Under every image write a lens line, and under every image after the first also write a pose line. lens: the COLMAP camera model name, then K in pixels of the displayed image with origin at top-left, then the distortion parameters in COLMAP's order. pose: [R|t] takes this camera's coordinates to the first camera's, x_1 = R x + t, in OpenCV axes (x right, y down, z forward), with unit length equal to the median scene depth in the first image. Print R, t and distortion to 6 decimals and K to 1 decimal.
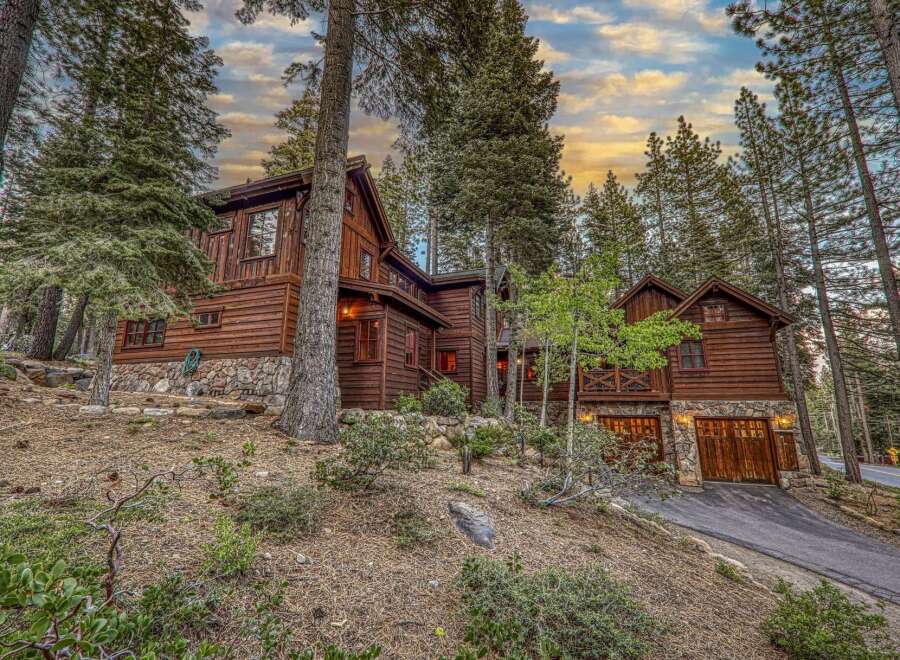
lens RADIAL K [[404.1, 0, 433.6], [0, 404.1, 317.6], [0, 0, 1]] dist [0.007470, -0.000592]
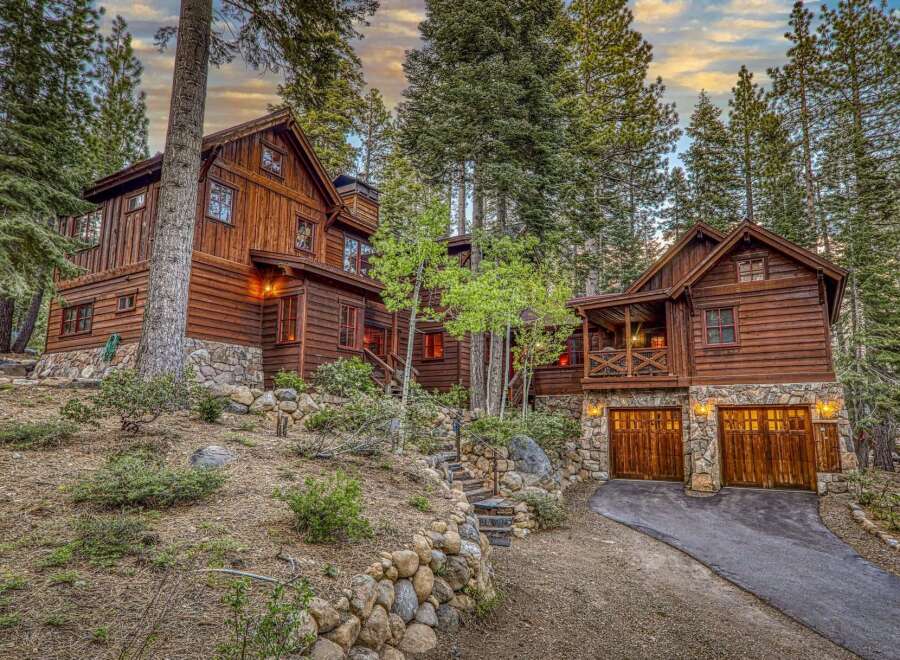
lens RADIAL K [[562.5, 0, 443.9], [0, 562.5, 331.3], [0, 0, 1]] dist [0.013393, 0.006419]
pose [[0.982719, -0.030522, -0.182569, 0.341517], [0.040817, 0.997765, 0.052902, 0.025393], [0.180546, -0.059440, 0.981769, -0.147238]]
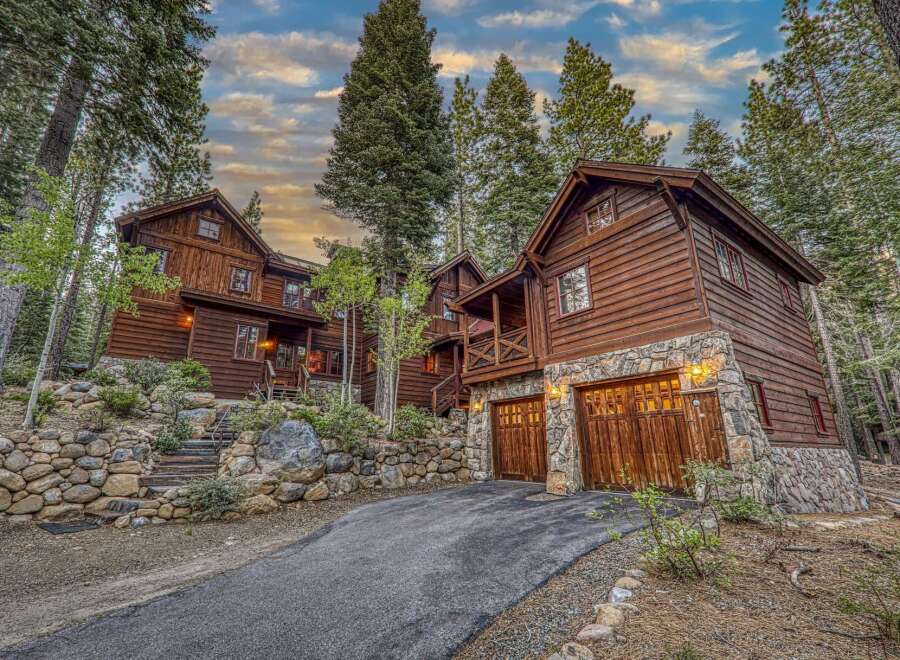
lens RADIAL K [[384.0, 0, 401.1], [0, 384.0, 341.6], [0, 0, 1]] dist [0.007314, -0.000633]
pose [[0.815003, -0.157032, -0.557773, 0.791623], [0.126169, 0.987575, -0.093681, 0.205591], [0.565554, 0.005977, 0.824690, 0.374180]]
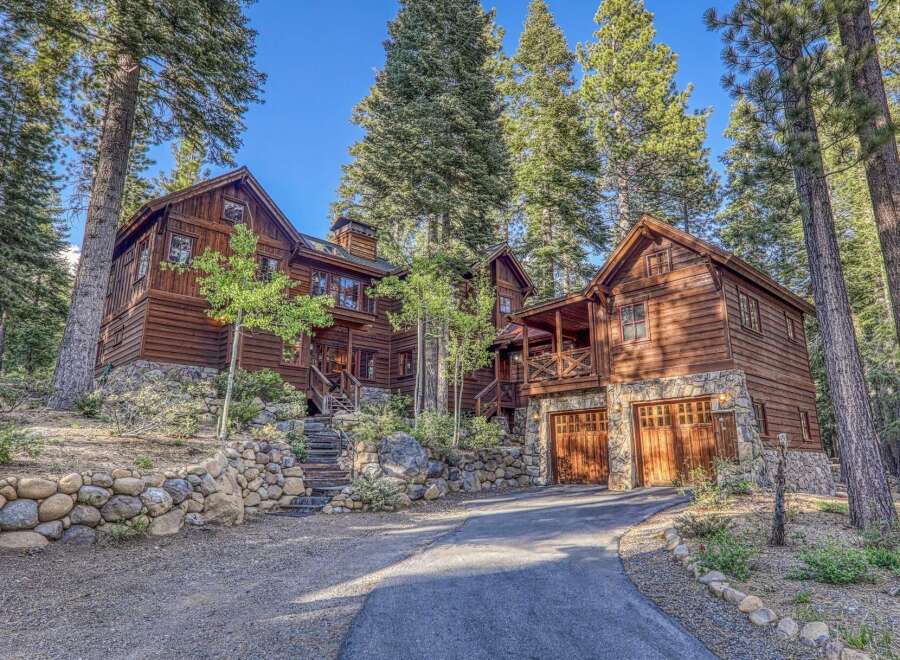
lens RADIAL K [[562.5, 0, 441.8], [0, 562.5, 326.9], [0, 0, 1]] dist [0.013393, 0.006419]
pose [[0.909483, -0.112328, -0.400278, 0.781130], [0.104594, 0.993661, -0.041196, 0.113841], [0.402368, -0.004400, 0.915467, -0.106756]]
